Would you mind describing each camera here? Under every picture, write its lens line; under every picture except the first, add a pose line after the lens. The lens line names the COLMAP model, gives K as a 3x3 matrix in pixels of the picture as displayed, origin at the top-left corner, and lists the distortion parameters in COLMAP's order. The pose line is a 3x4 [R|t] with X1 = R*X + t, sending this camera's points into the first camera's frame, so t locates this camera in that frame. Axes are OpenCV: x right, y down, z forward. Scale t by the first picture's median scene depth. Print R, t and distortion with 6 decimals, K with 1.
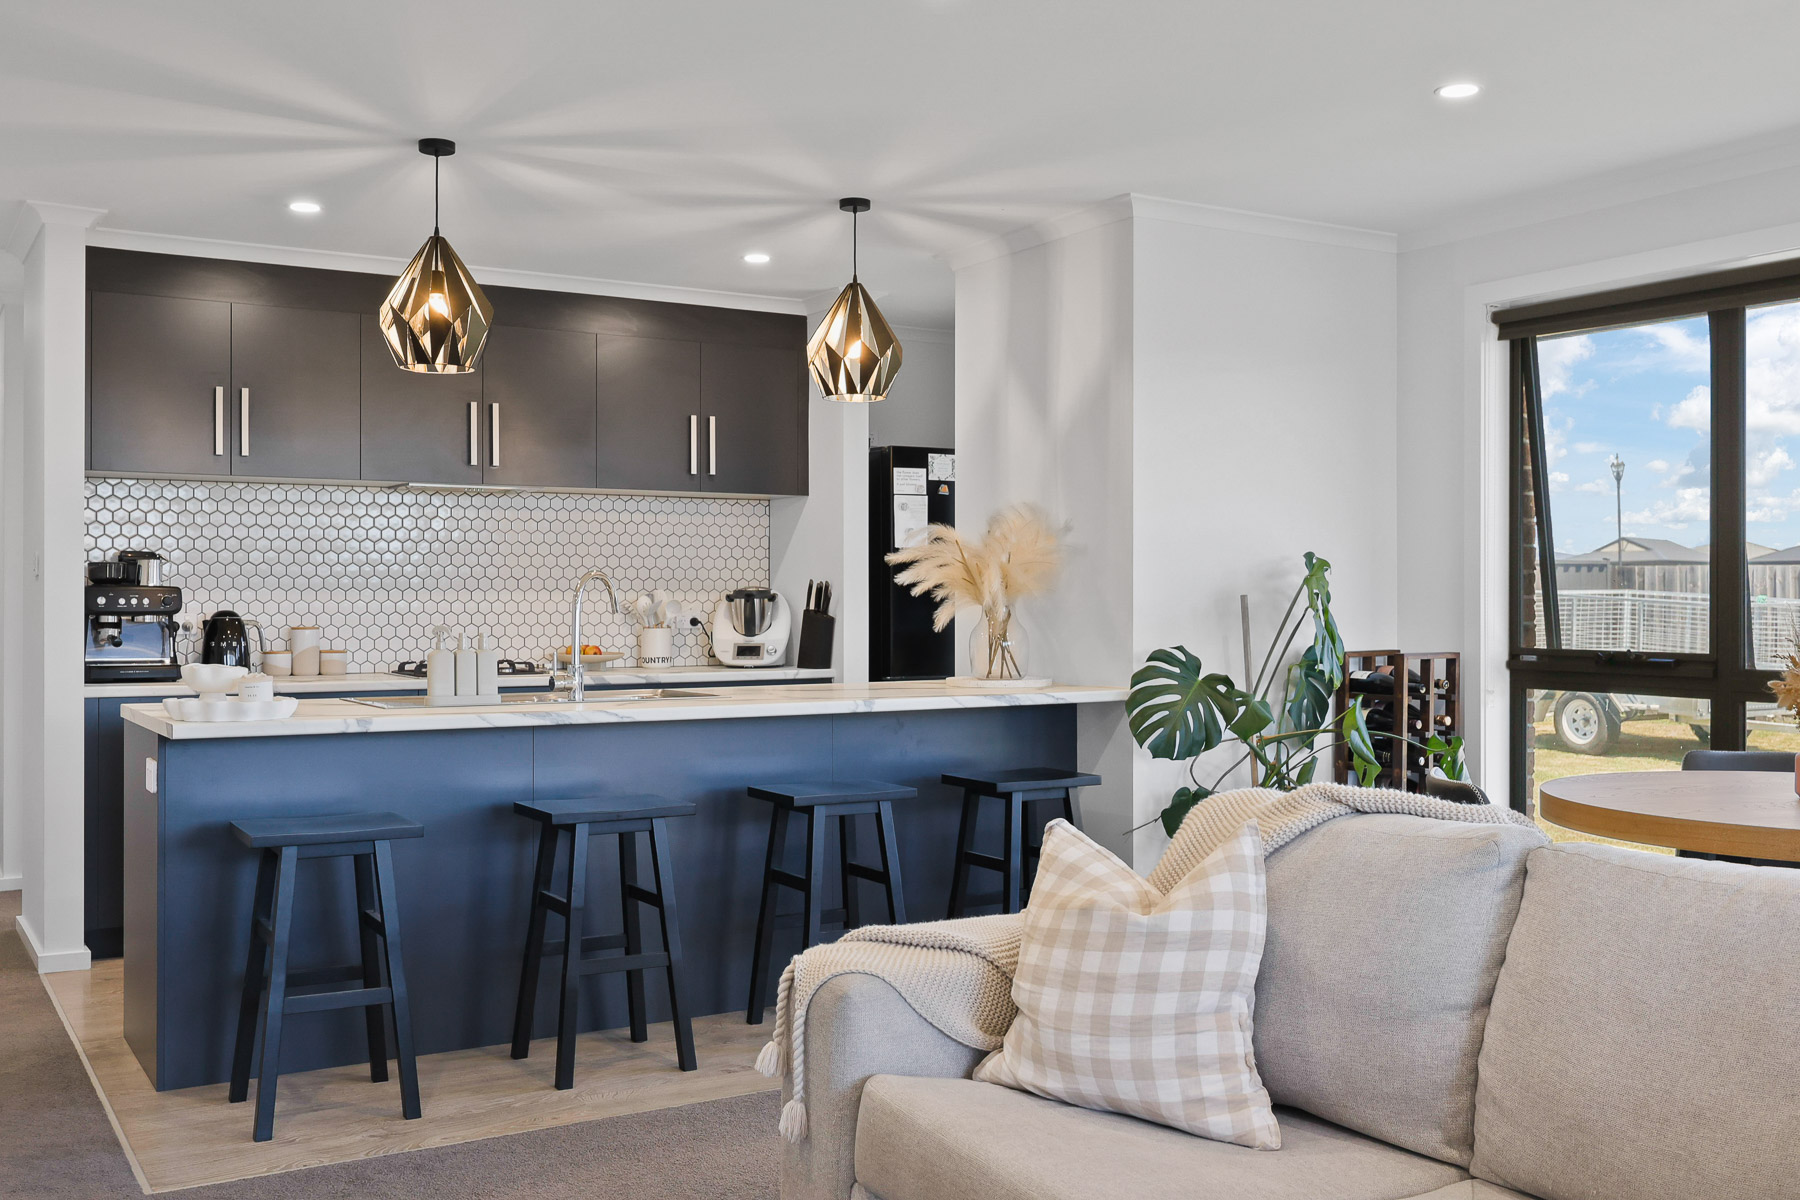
lens RADIAL K [[1708.2, 0, 900.0], [0, 1708.2, 600.0], [0, 0, 1]] dist [-0.000893, -0.000613]
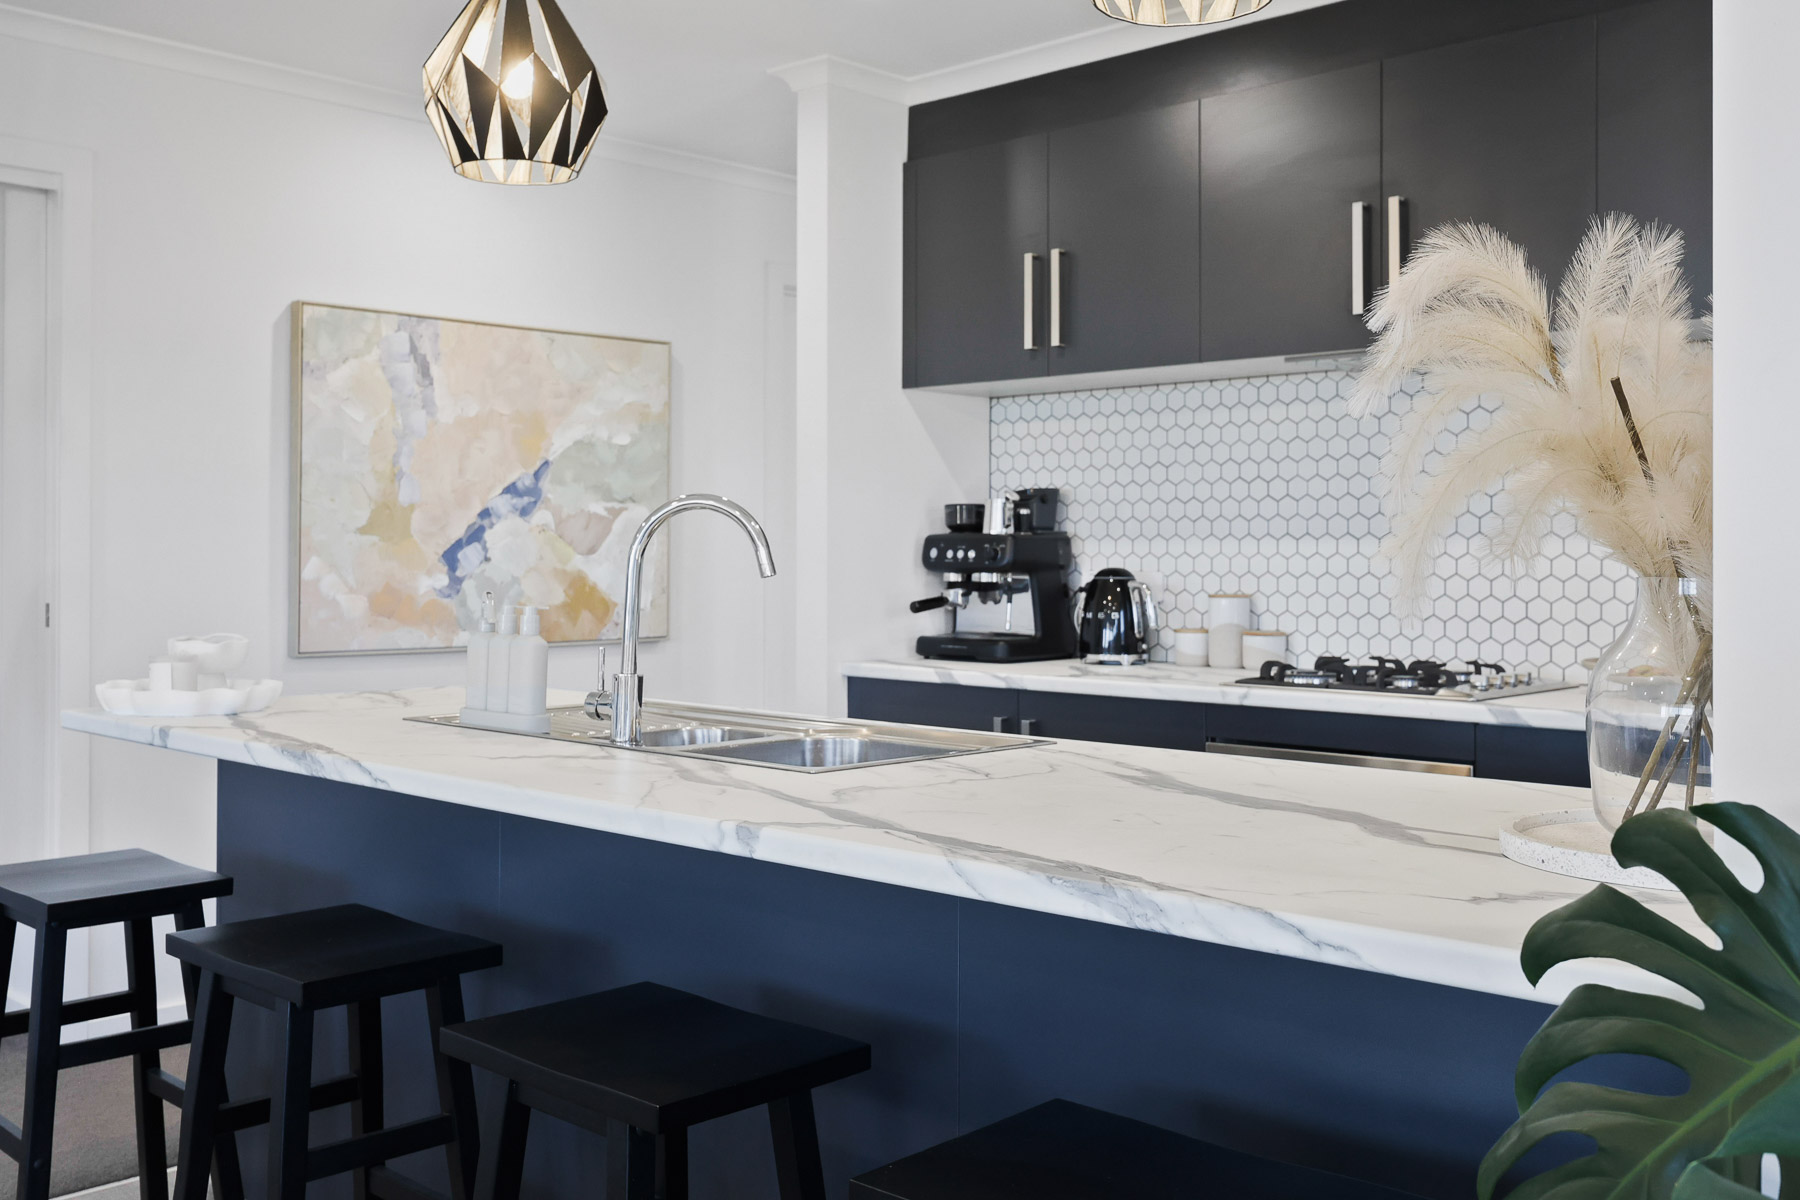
lens RADIAL K [[1718.9, 0, 900.4], [0, 1718.9, 553.2], [0, 0, 1]] dist [0.001109, -0.001031]
pose [[0.260925, 0.000737, -0.965359, 0.275847], [-0.002747, 0.999996, 0.000021, 0.000296], [0.965355, 0.002646, 0.260926, 0.749992]]
